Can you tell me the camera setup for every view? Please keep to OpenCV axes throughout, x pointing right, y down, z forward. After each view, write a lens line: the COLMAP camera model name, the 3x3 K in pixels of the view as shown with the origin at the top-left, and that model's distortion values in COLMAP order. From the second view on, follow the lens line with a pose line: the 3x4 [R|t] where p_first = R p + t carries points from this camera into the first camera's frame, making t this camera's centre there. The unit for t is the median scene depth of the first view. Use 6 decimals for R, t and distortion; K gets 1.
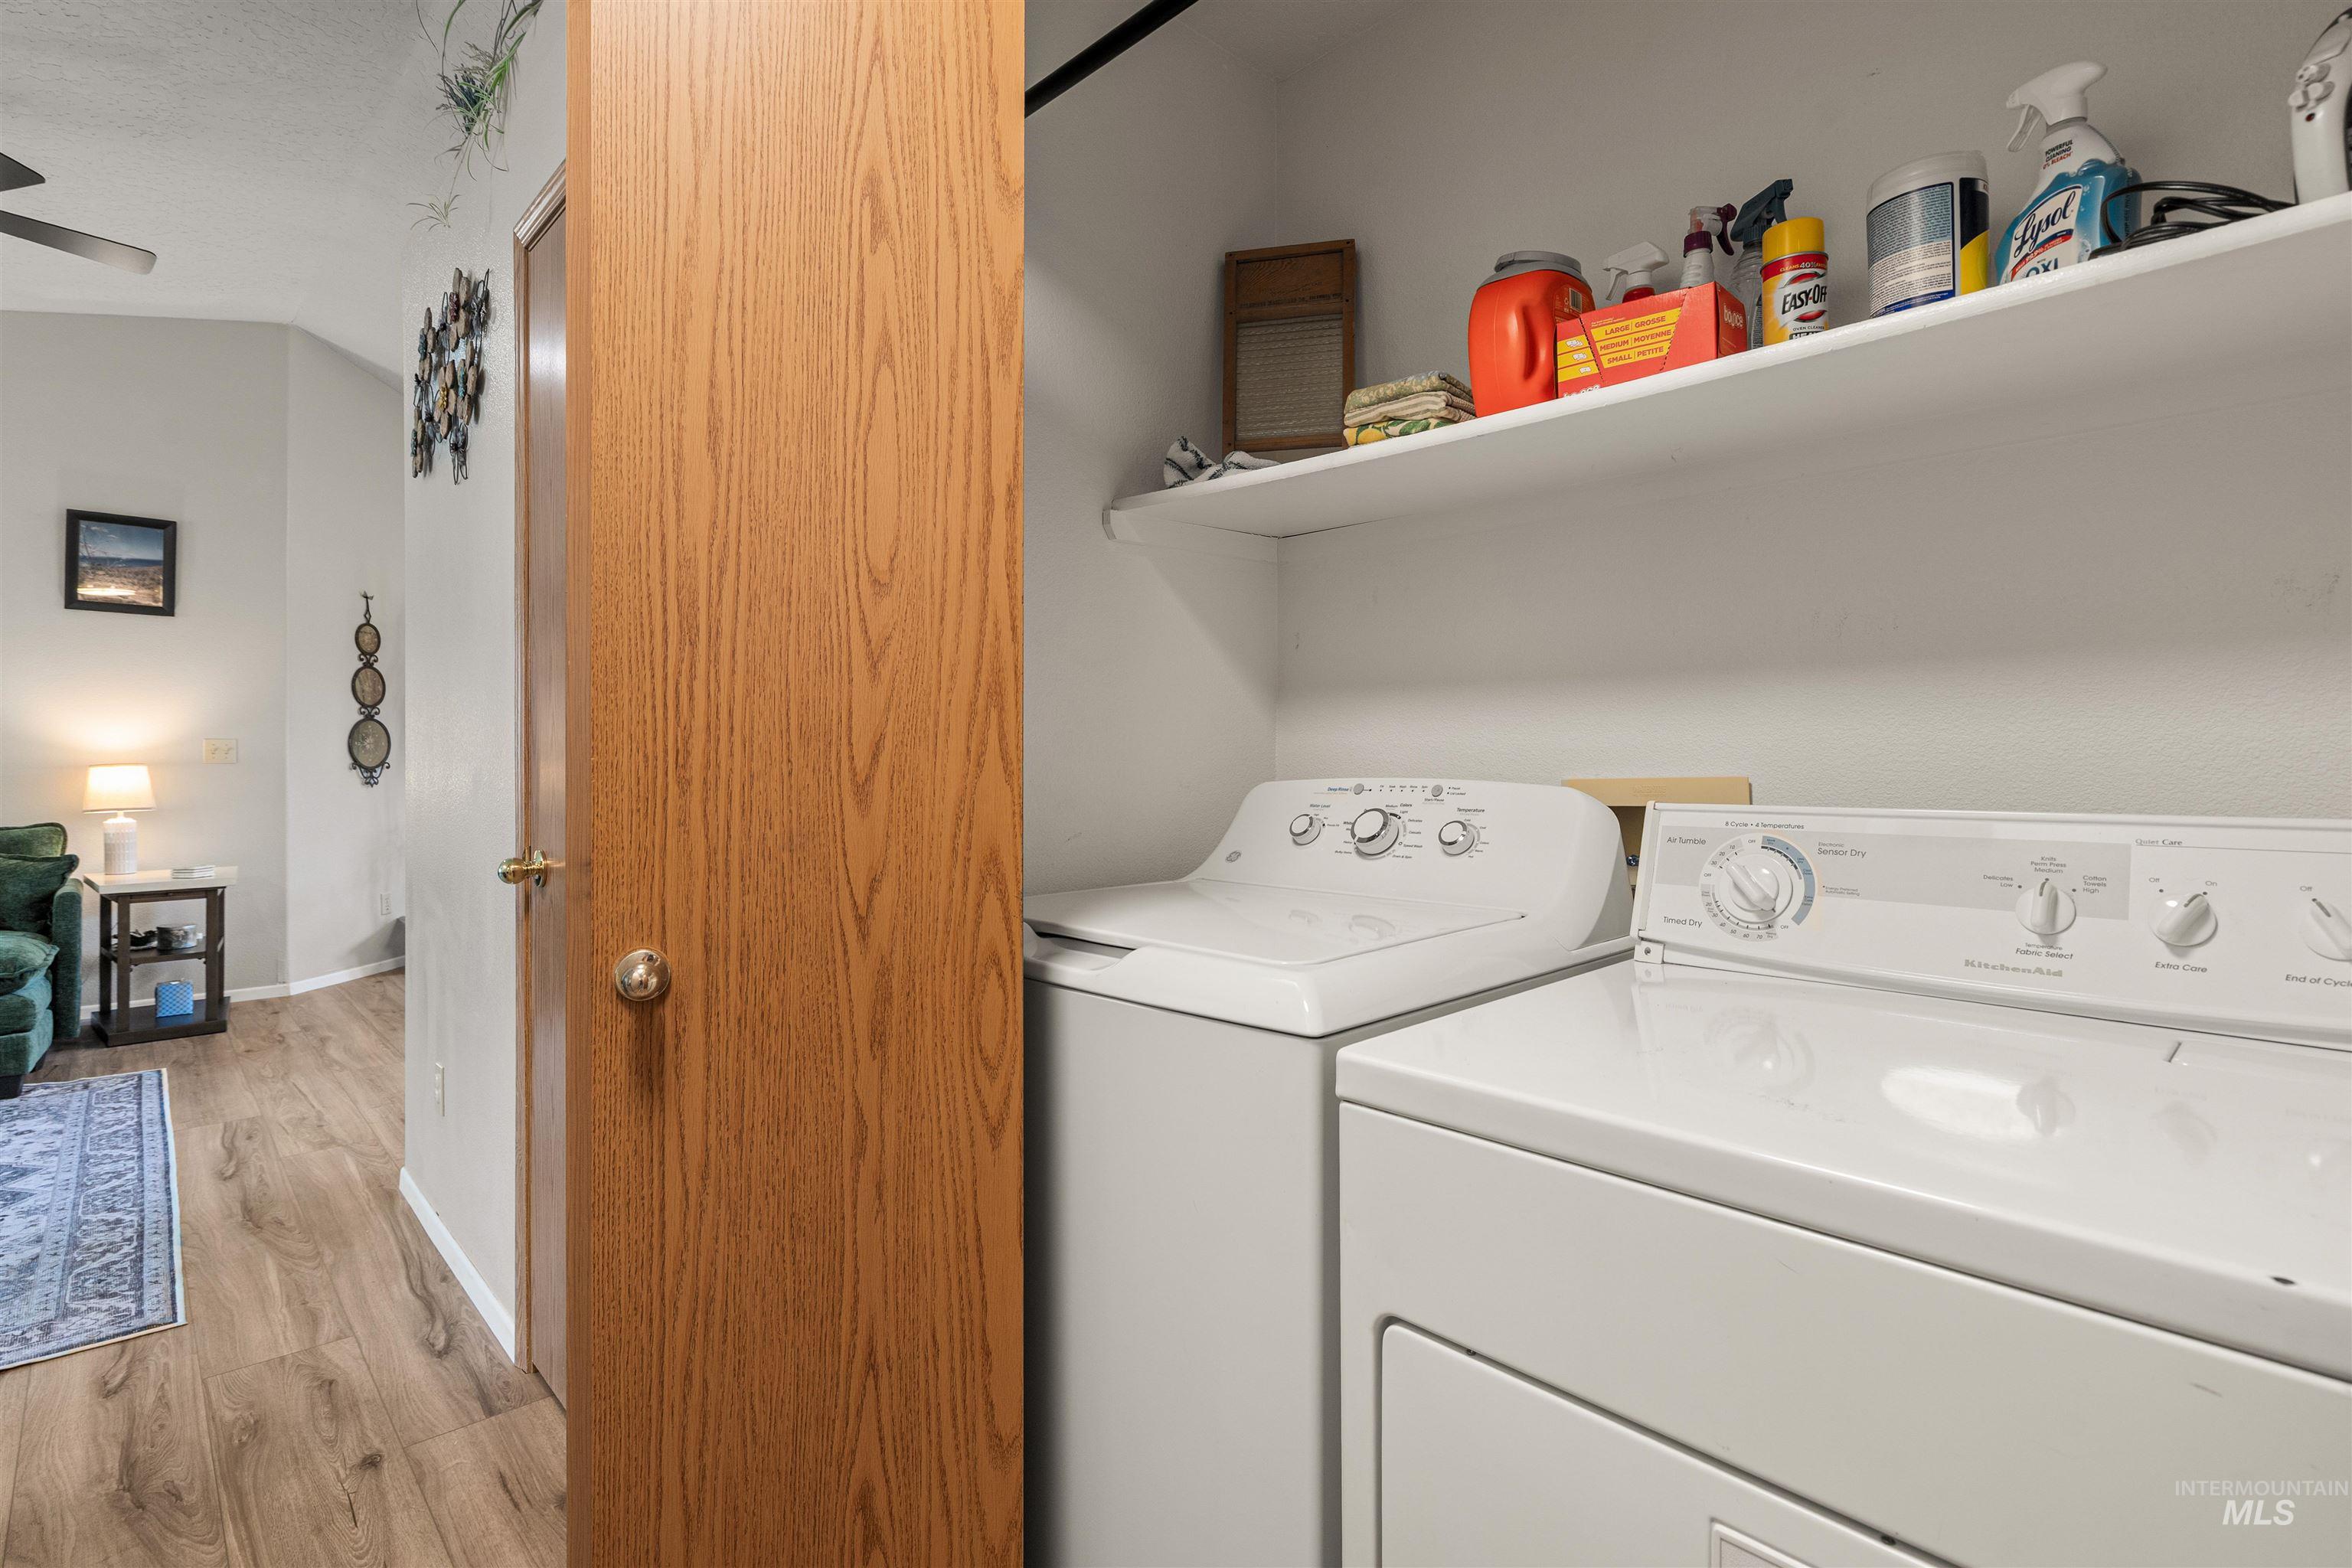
lens RADIAL K [[1112.0, 0, 1174.1], [0, 1112.0, 741.0], [0, 0, 1]] dist [-0.009403, 0.005626]
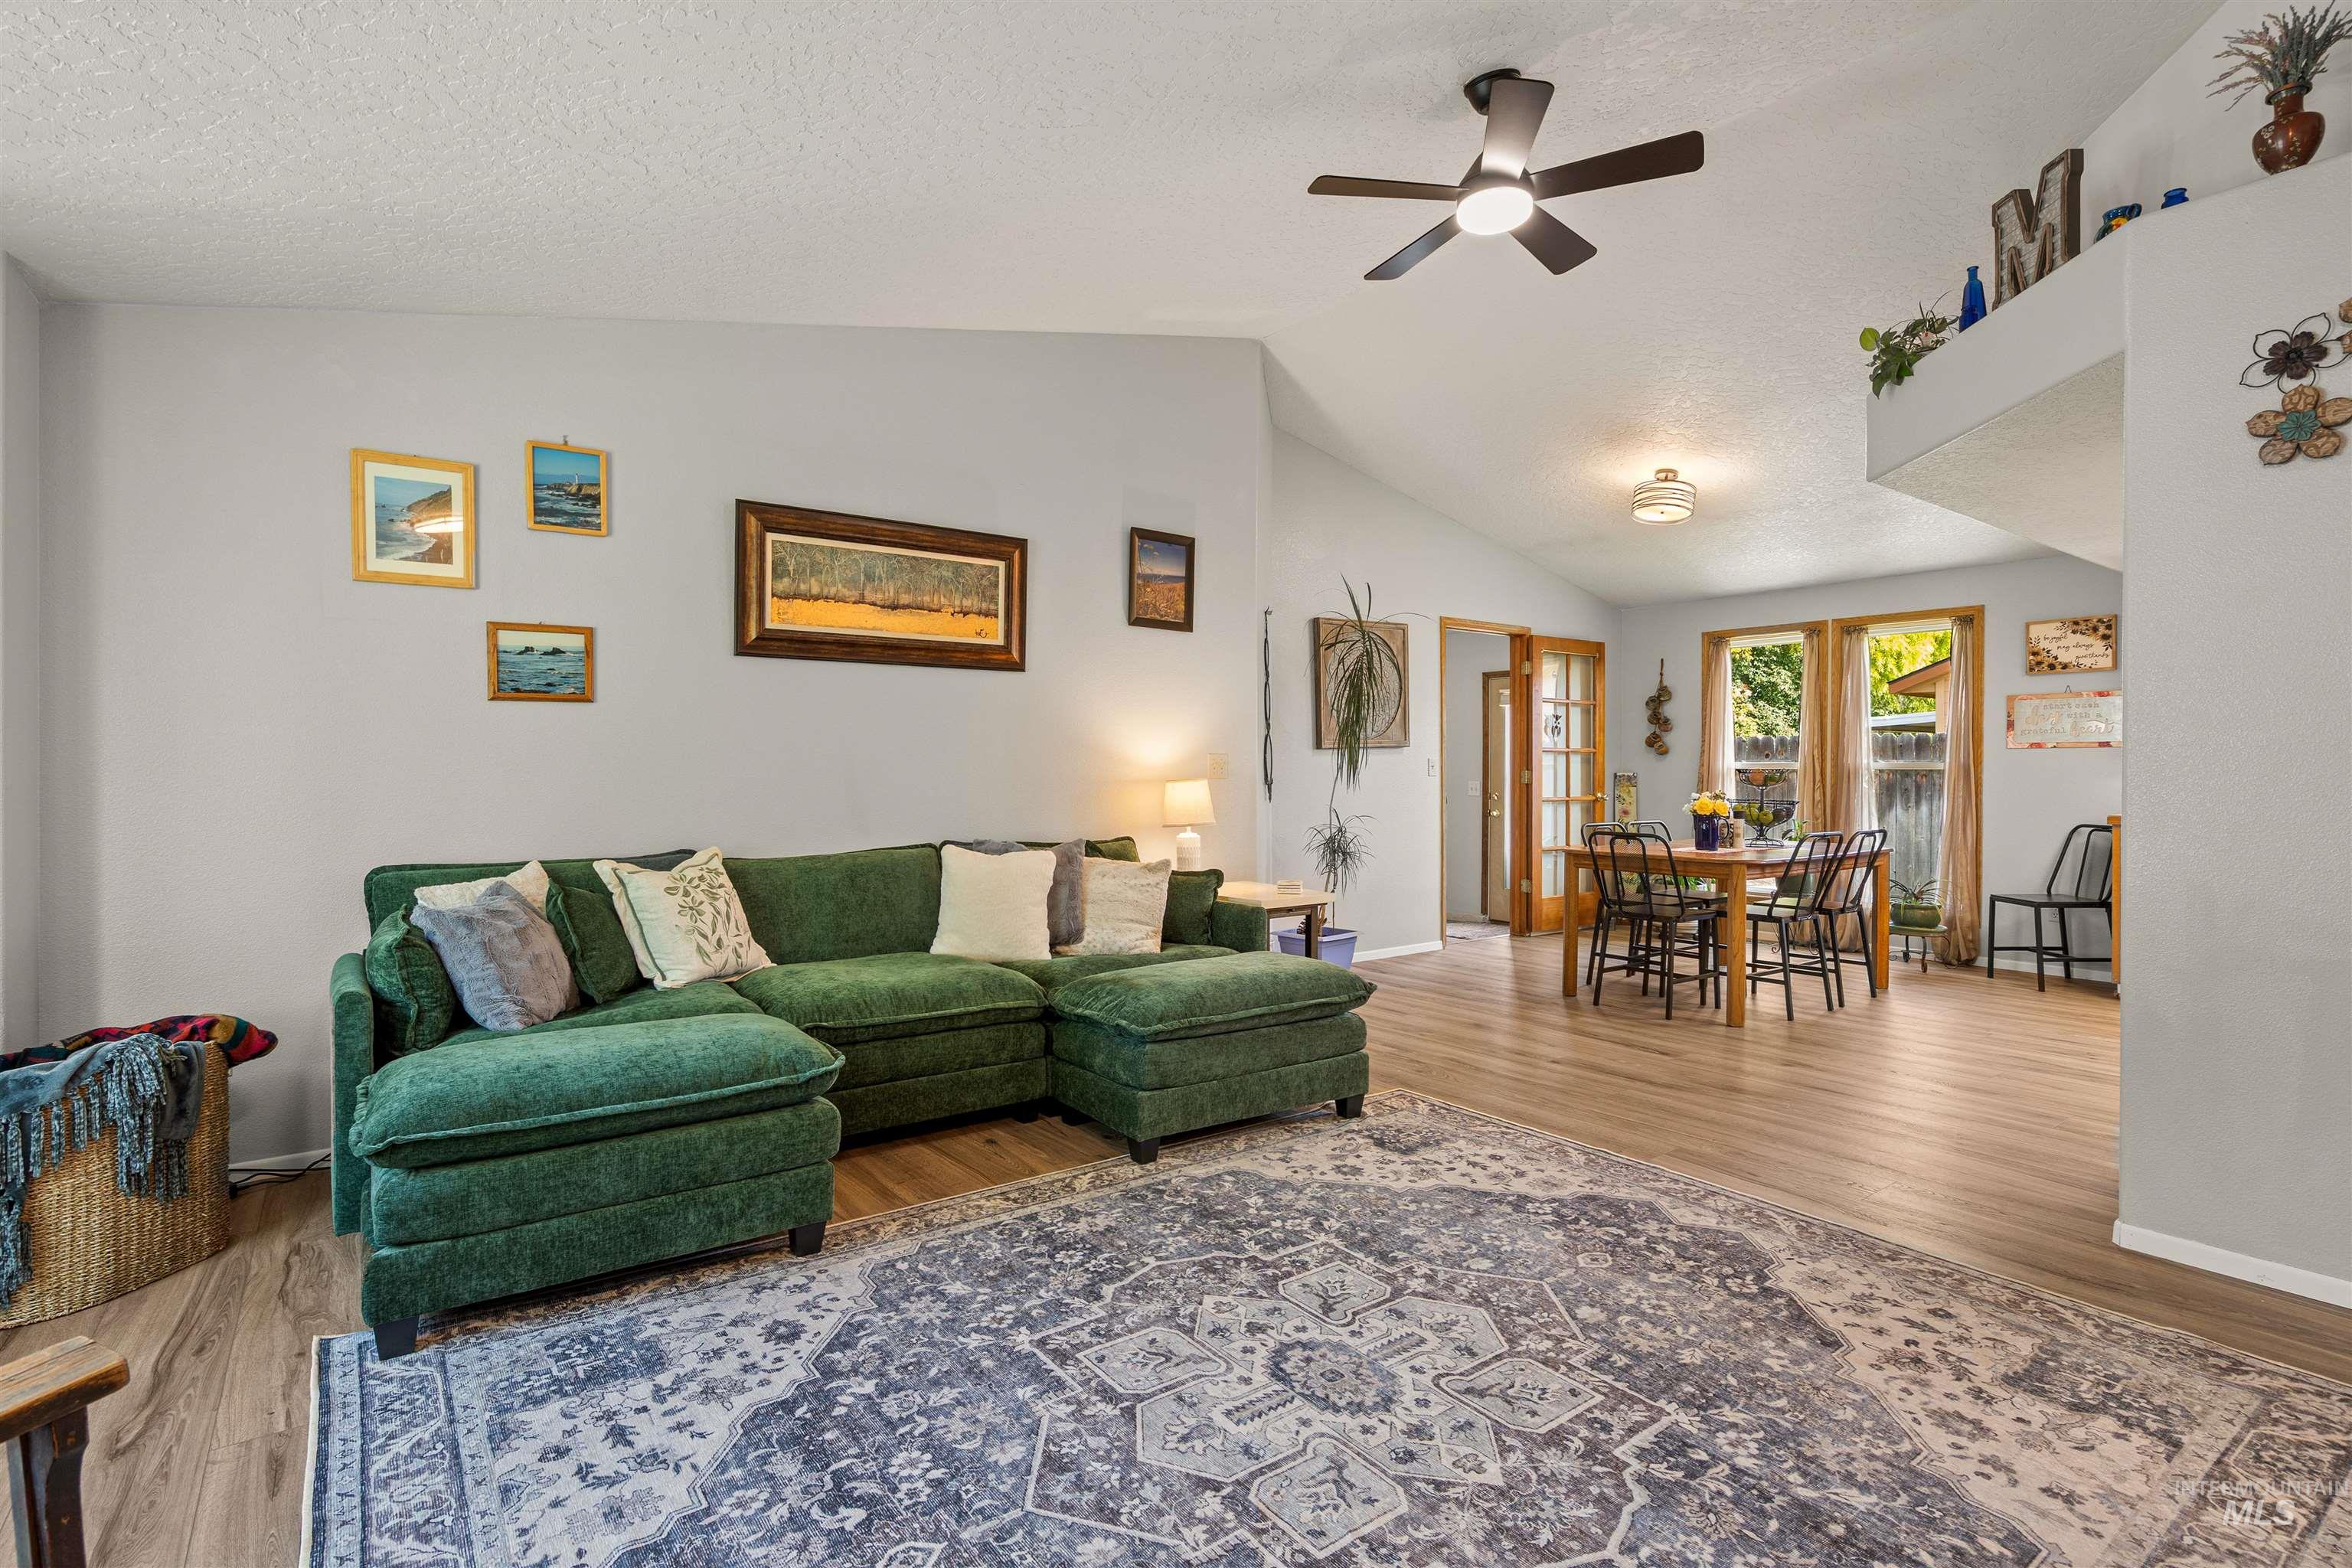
lens RADIAL K [[1112.0, 0, 1166.5], [0, 1112.0, 761.1], [0, 0, 1]] dist [-0.009403, 0.005626]
pose [[0.989364, 0.002068, -0.145443, -0.893102], [-0.001028, 0.999973, 0.007223, -0.002361], [0.145454, -0.006996, 0.989340, -0.010690]]
